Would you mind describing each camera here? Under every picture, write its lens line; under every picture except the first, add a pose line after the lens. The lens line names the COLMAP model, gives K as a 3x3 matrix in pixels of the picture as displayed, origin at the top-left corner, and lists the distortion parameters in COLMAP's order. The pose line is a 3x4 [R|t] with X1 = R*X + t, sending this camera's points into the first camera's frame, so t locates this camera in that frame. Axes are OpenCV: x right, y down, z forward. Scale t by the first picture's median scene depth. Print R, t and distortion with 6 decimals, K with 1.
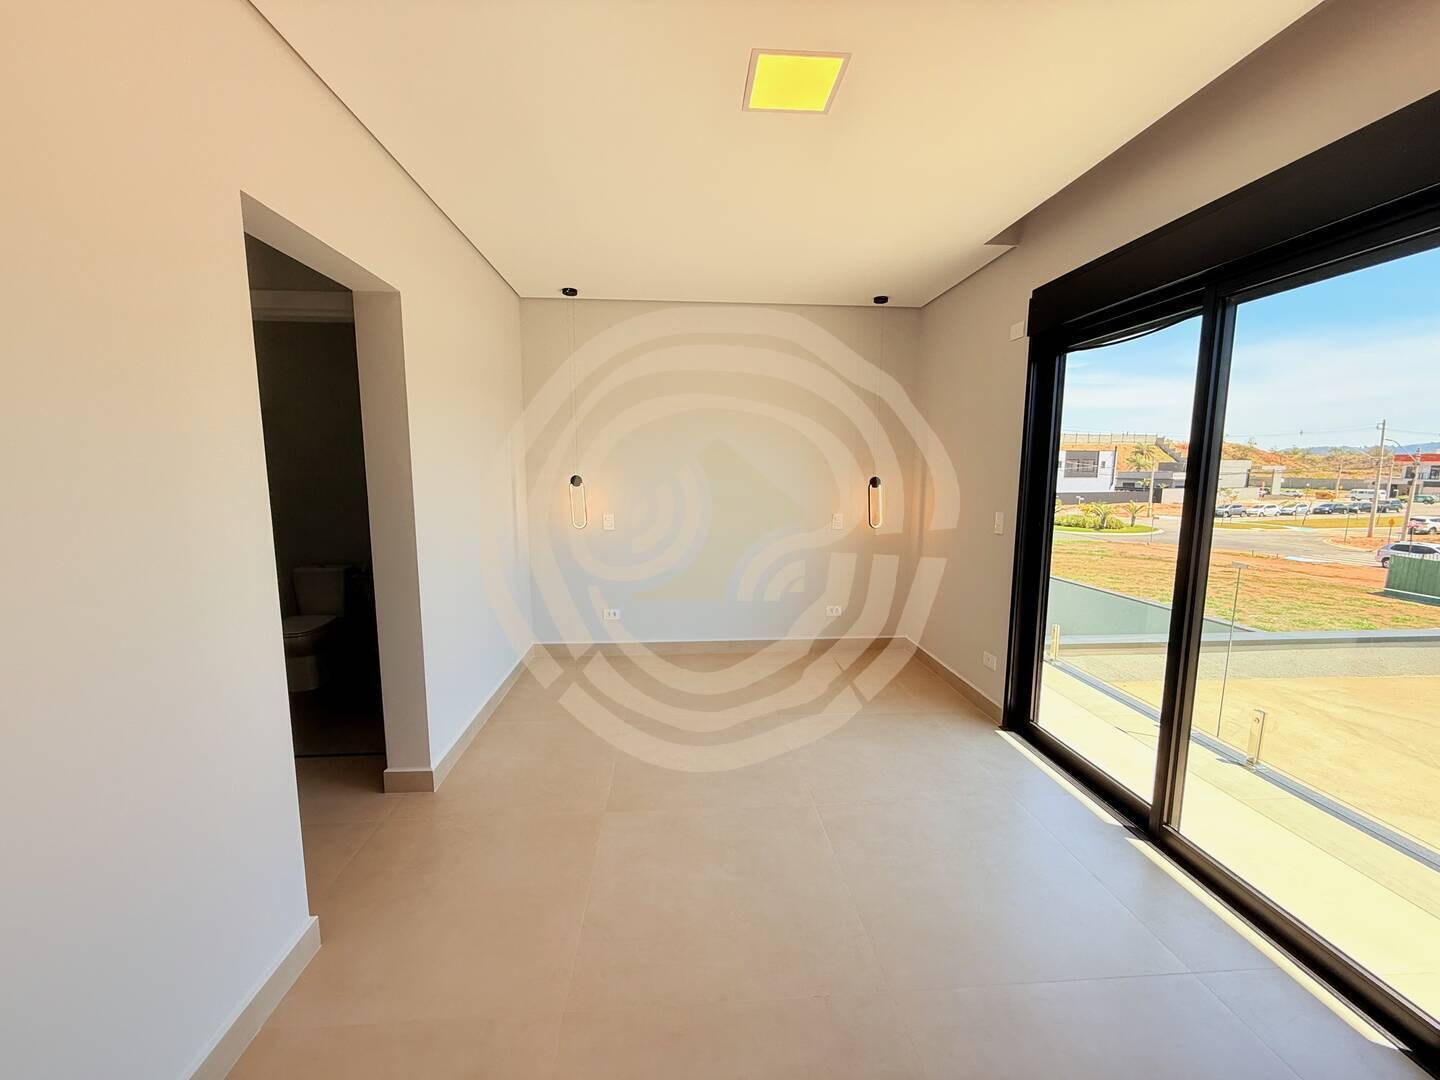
lens RADIAL K [[576.6, 0, 717.4], [0, 576.6, 541.9], [0, 0, 1]] dist [0.000606, 0.000382]
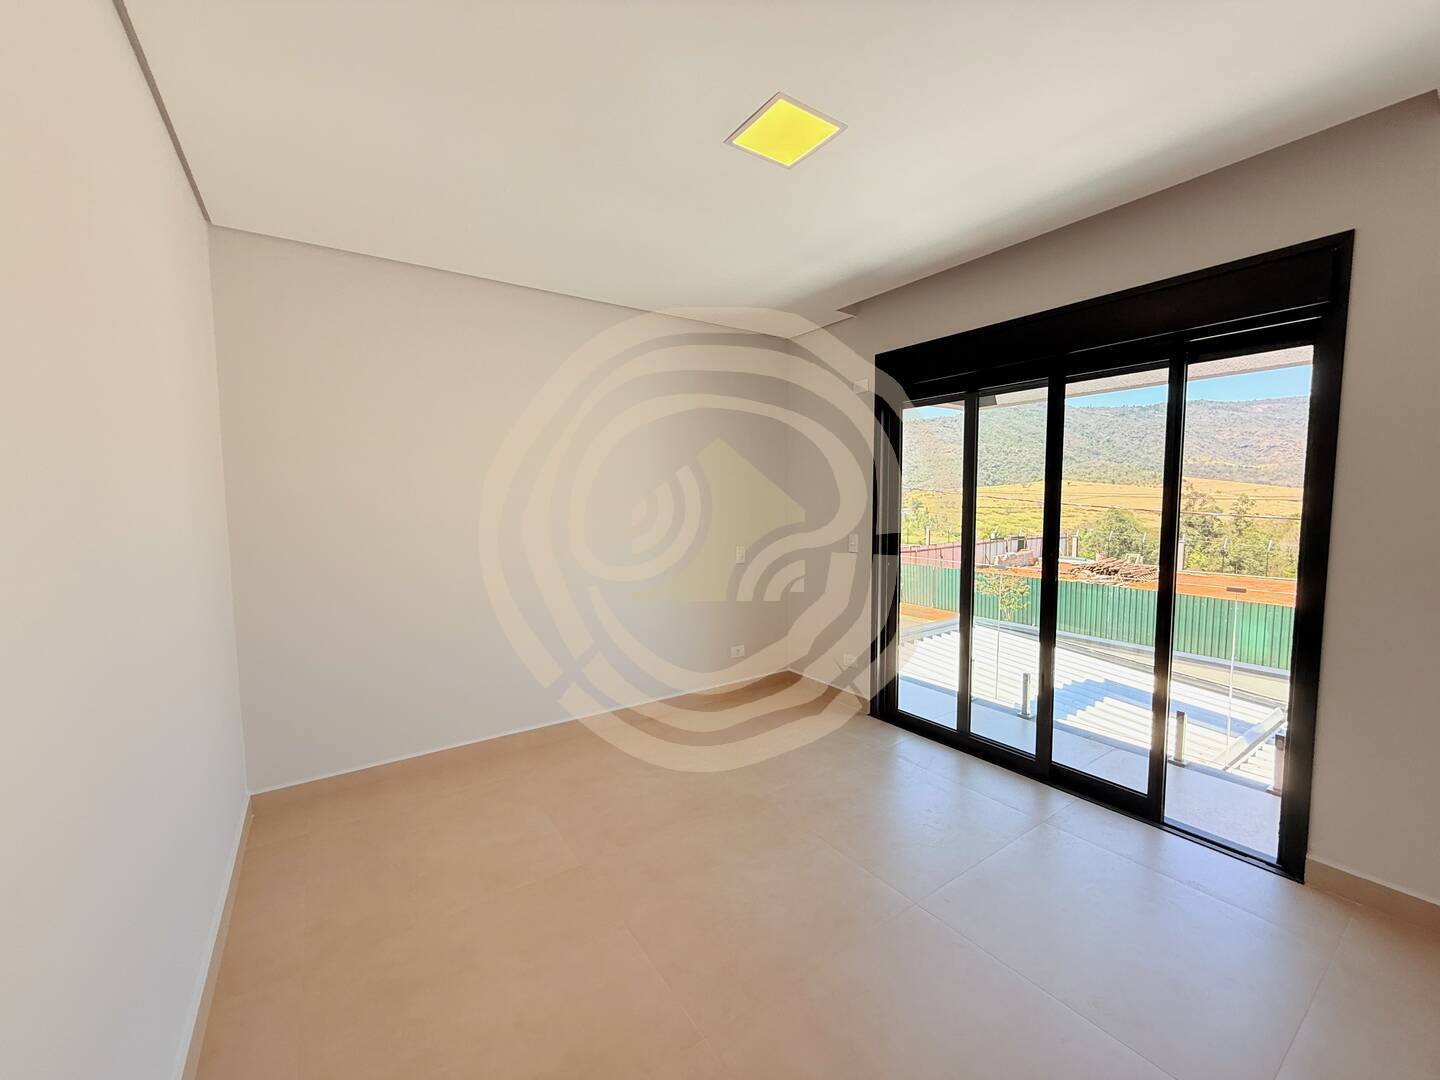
lens RADIAL K [[576.6, 0, 717.4], [0, 576.6, 541.9], [0, 0, 1]] dist [0.000606, 0.000382]
pose [[0.859273, -0.053849, 0.508675, -0.481370], [0.075720, 0.996878, -0.022378, -0.038347], [-0.505882, 0.057746, 0.860668, 0.181361]]
